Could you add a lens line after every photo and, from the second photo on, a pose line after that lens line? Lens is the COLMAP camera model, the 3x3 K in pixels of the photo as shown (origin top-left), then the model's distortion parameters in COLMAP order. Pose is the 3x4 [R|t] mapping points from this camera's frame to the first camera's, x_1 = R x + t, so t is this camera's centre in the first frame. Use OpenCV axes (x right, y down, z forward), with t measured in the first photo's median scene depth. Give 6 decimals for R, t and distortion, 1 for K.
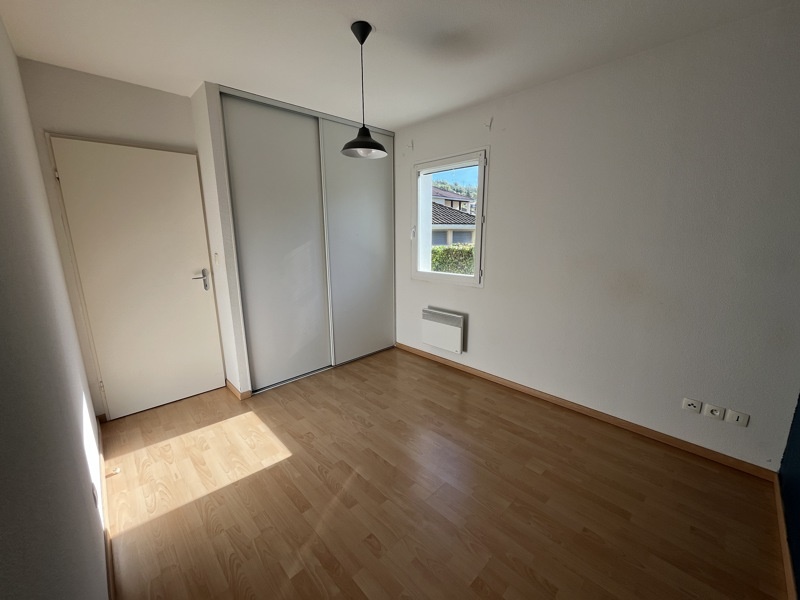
lens RADIAL K [[321.7, 0, 396.9], [0, 321.7, 299.8], [0, 0, 1]] dist [-0.000358, 0.000016]
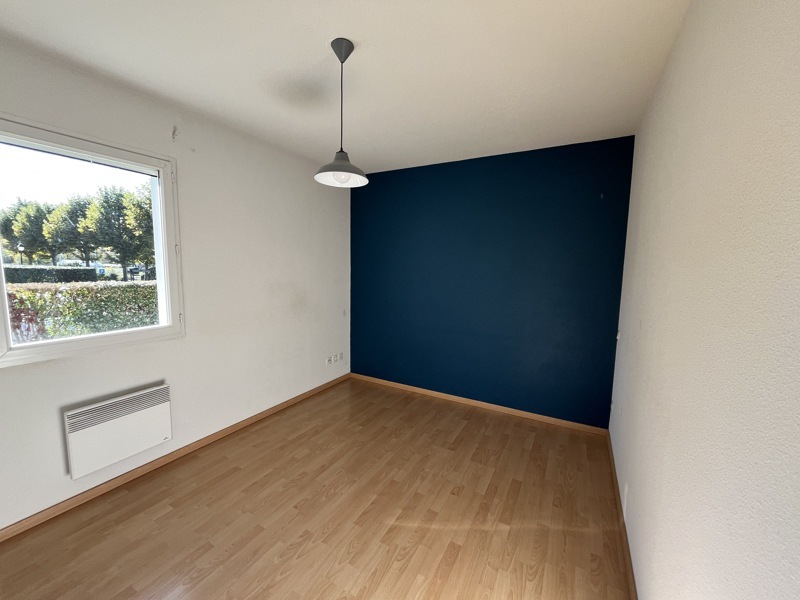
lens RADIAL K [[321.7, 0, 396.9], [0, 321.7, 299.8], [0, 0, 1]] dist [-0.000358, 0.000016]
pose [[-0.284086, -0.098282, 0.953748, -0.949623], [0.184208, 0.970607, 0.154888, -0.231277], [-0.940937, 0.219690, -0.257631, 1.086509]]
